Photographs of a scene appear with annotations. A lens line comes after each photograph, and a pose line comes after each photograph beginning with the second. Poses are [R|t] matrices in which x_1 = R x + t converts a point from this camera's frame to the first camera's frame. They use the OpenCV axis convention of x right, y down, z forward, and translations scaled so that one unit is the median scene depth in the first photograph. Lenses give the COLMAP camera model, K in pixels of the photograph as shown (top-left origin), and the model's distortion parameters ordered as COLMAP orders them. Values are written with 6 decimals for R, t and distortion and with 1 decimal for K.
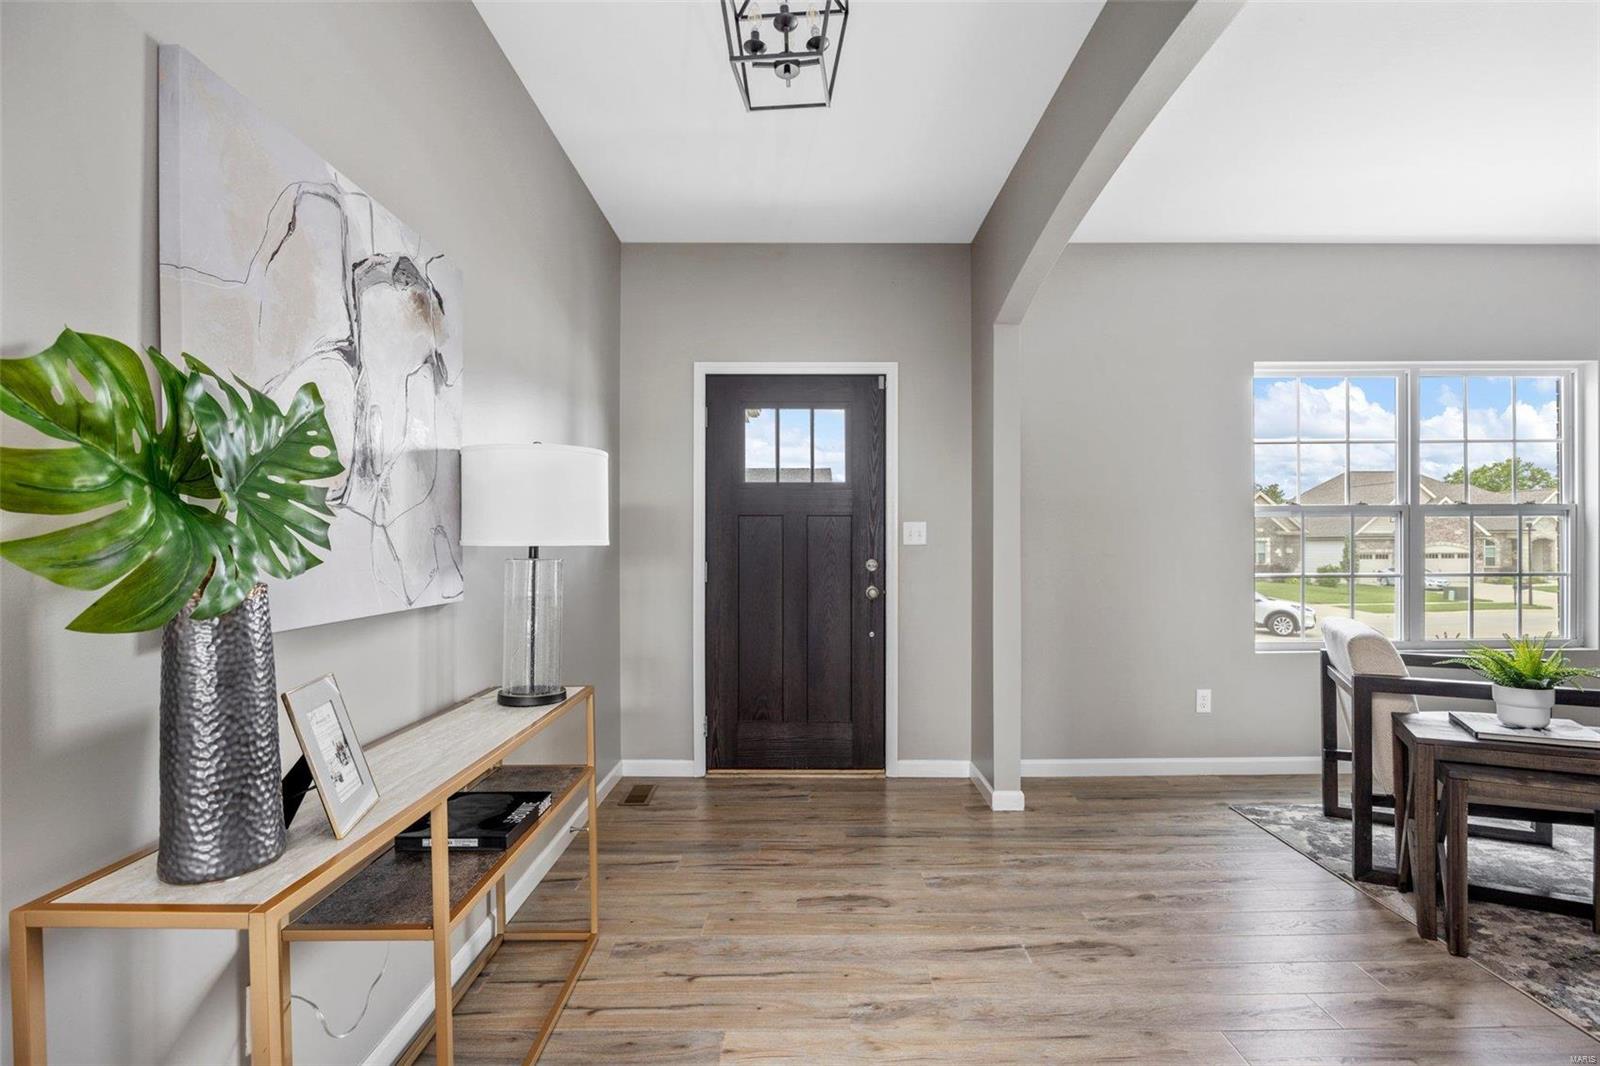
lens RADIAL K [[705.2, 0, 800.0], [0, 705.2, 533.0], [0, 0, 1]] dist [-0.000311, -0.000072]
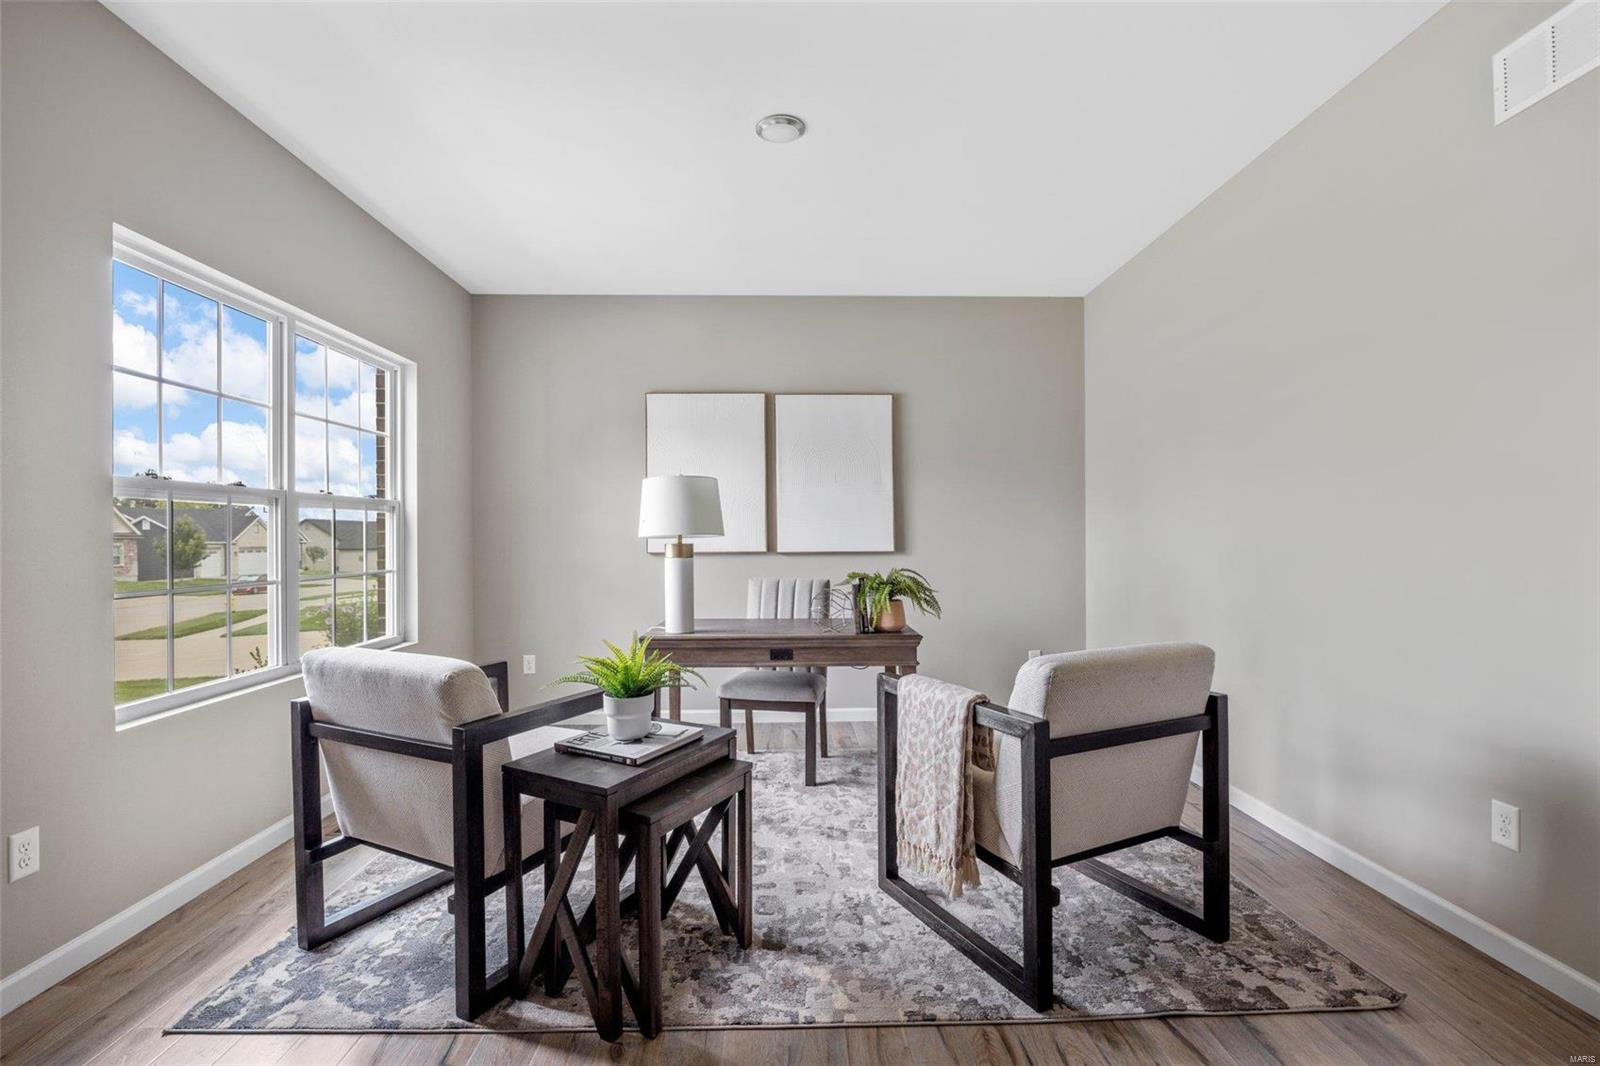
lens RADIAL K [[740.2, 0, 800.0], [0, 740.2, 533.0], [0, 0, 1]] dist [0.000744, 0.000067]
pose [[-0.016361, 0.007195, 0.999840, 0.040179], [-0.008528, 0.999937, -0.007336, 0.010895], [-0.999830, -0.008646, -0.016299, 0.566532]]
